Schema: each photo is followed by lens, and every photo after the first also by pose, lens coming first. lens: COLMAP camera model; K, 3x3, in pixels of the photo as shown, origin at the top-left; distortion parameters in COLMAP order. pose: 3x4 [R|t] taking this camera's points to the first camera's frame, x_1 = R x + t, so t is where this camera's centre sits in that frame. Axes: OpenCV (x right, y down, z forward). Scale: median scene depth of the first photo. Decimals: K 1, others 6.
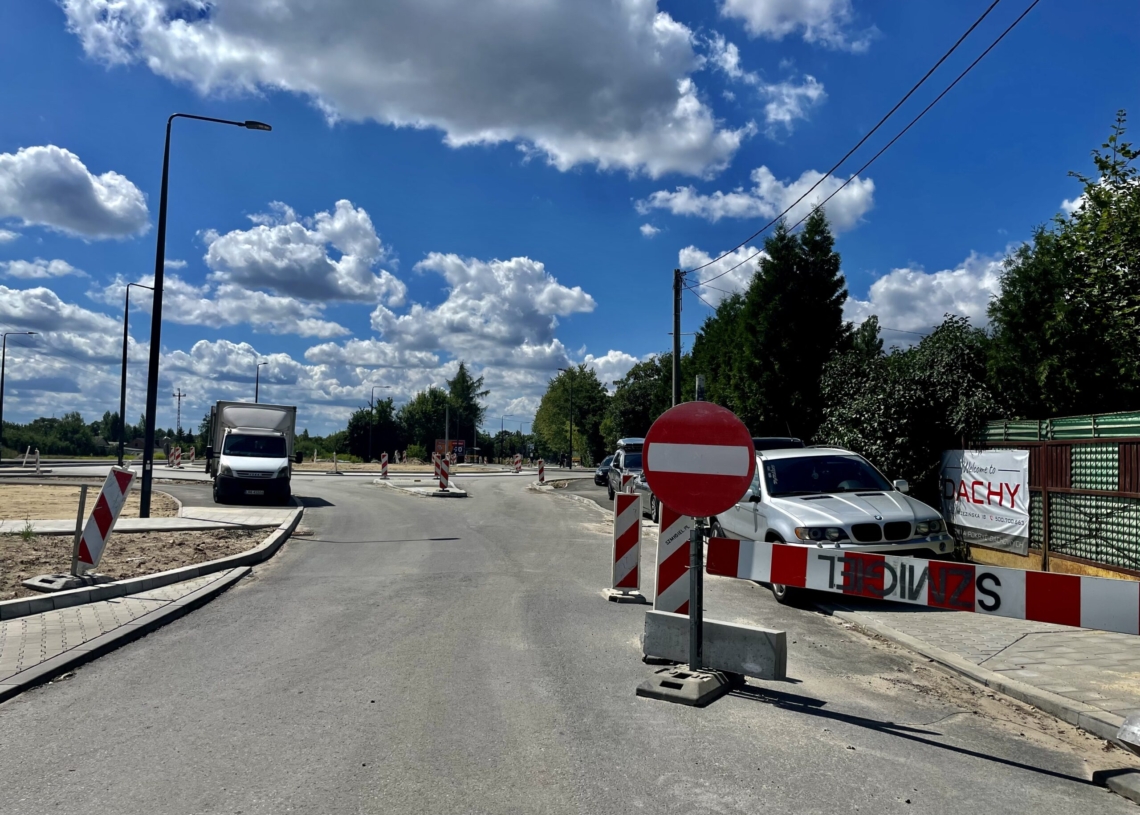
lens RADIAL K [[918.8, 0, 569.0], [0, 918.8, 408.1], [0, 0, 1]] dist [0.076974, -0.104333]
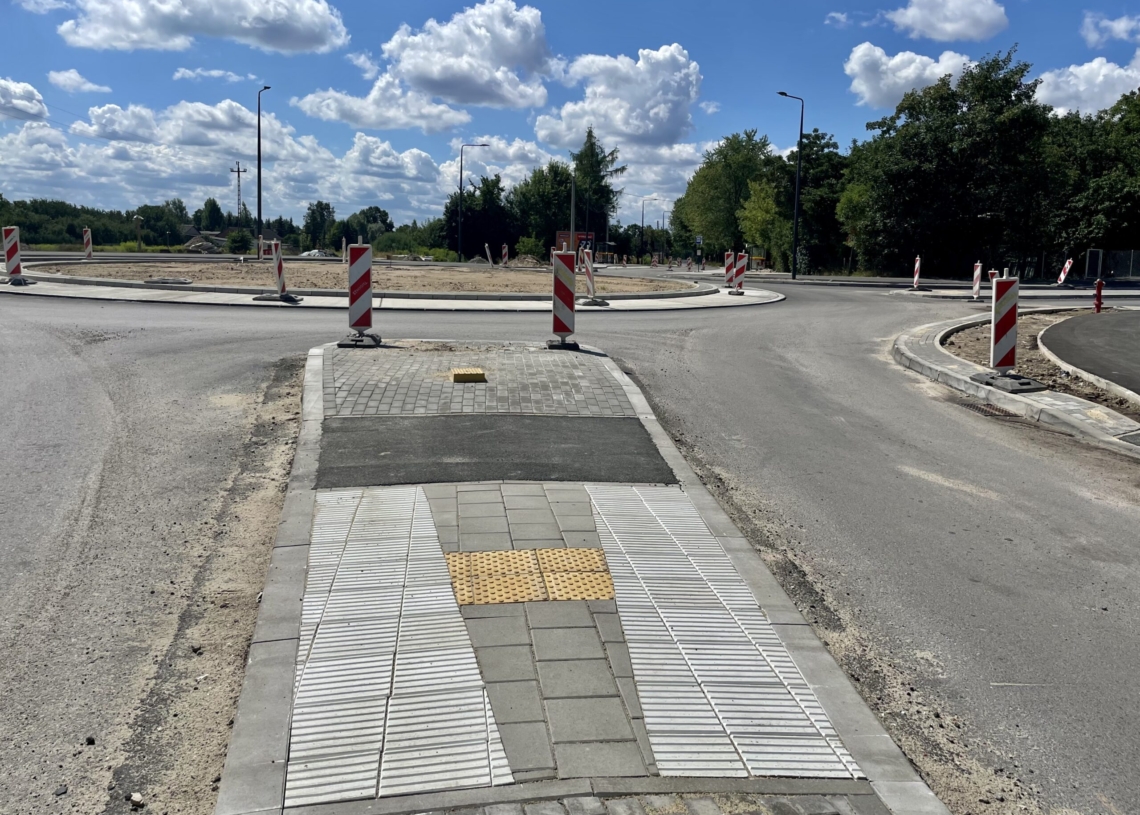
lens RADIAL K [[918.8, 0, 569.0], [0, 918.8, 408.1], [0, 0, 1]] dist [0.076974, -0.104333]
pose [[0.991630, 0.032827, -0.124865, -0.033292], [-0.005061, 0.976275, 0.216474, 0.011639], [0.129009, -0.214030, 0.968270, 0.222649]]
